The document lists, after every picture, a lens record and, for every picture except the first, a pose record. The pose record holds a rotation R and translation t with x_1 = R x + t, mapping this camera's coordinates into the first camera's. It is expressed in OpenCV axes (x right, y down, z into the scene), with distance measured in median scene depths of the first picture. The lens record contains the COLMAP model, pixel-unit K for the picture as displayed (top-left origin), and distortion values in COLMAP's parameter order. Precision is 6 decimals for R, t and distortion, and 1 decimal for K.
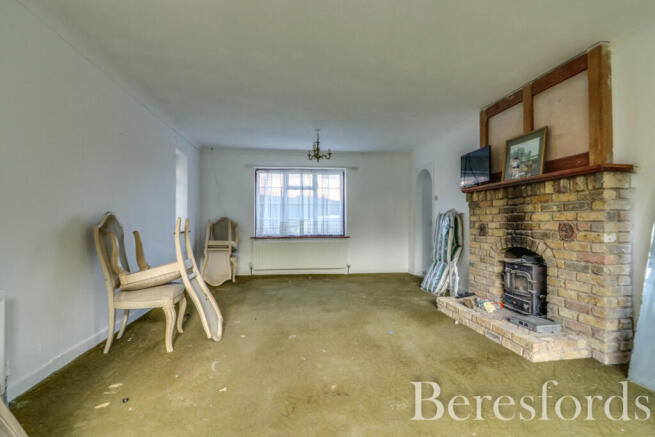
lens RADIAL K [[344.6, 0, 327.6], [0, 344.6, 219.8], [0, 0, 1]] dist [-0.000595, -0.000518]
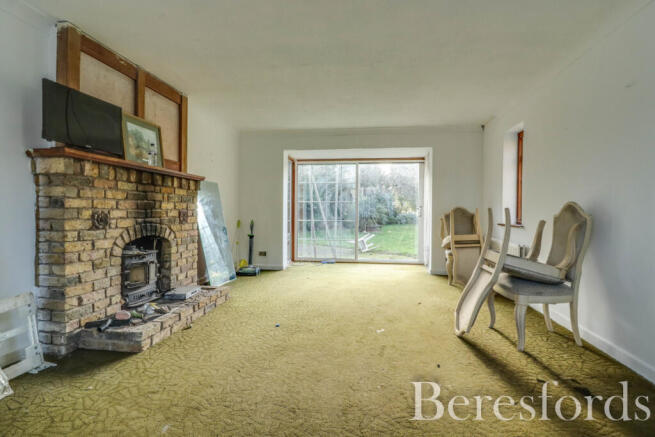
lens RADIAL K [[344.6, 0, 327.6], [0, 344.6, 214.6], [0, 0, 1]] dist [-0.000595, -0.000518]
pose [[-0.962270, -0.009139, 0.271944, -0.197839], [-0.009282, 0.999957, 0.000759, 0.014236], [-0.271939, -0.001794, -0.962313, 1.803742]]
